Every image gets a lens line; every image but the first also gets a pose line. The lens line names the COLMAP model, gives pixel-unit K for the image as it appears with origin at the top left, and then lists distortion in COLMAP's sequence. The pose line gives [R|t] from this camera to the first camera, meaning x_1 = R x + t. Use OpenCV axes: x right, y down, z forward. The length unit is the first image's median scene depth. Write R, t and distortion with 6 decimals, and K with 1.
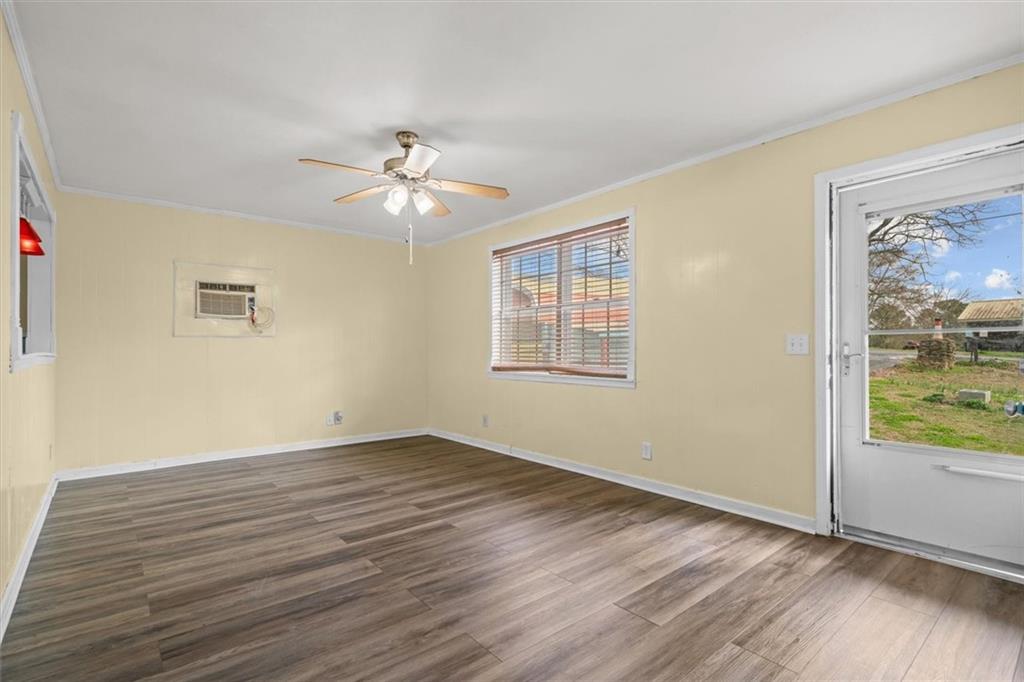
lens RADIAL K [[487.0, 0, 514.8], [0, 487.0, 346.5], [0, 0, 1]] dist [-0.000314, -0.000173]
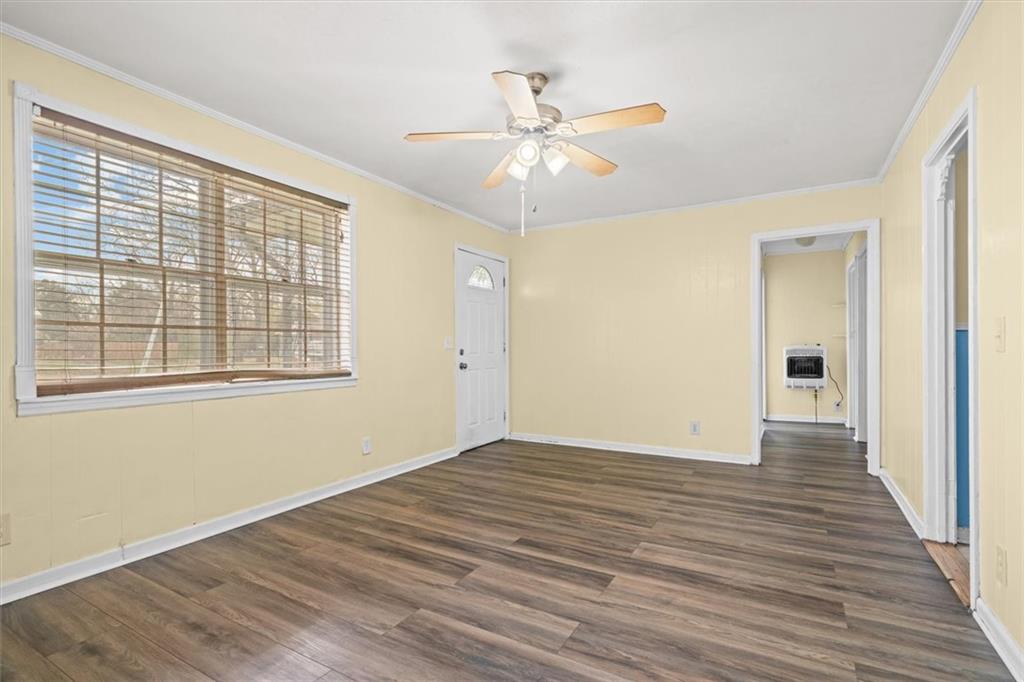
lens RADIAL K [[487.0, 0, 509.7], [0, 487.0, 340.8], [0, 0, 1]] dist [-0.000314, -0.000173]
pose [[-0.336880, 0.014531, 0.941436, -1.104038], [-0.006234, 0.999825, -0.017663, 0.017512], [-0.941527, -0.011819, -0.336730, 1.495534]]
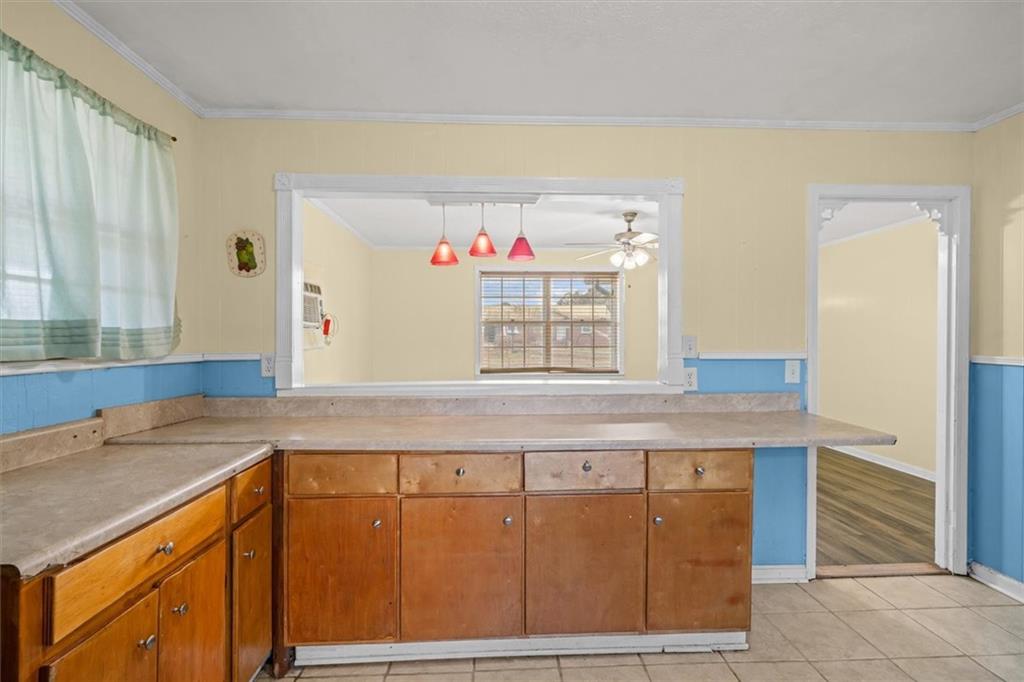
lens RADIAL K [[487.0, 0, 510.5], [0, 487.0, 340.3], [0, 0, 1]] dist [-0.000314, -0.000173]
pose [[0.614238, -0.002368, 0.789117, -1.828955], [-0.008193, 0.999922, 0.009378, -0.079093], [-0.789078, -0.012226, 0.614171, 0.430554]]
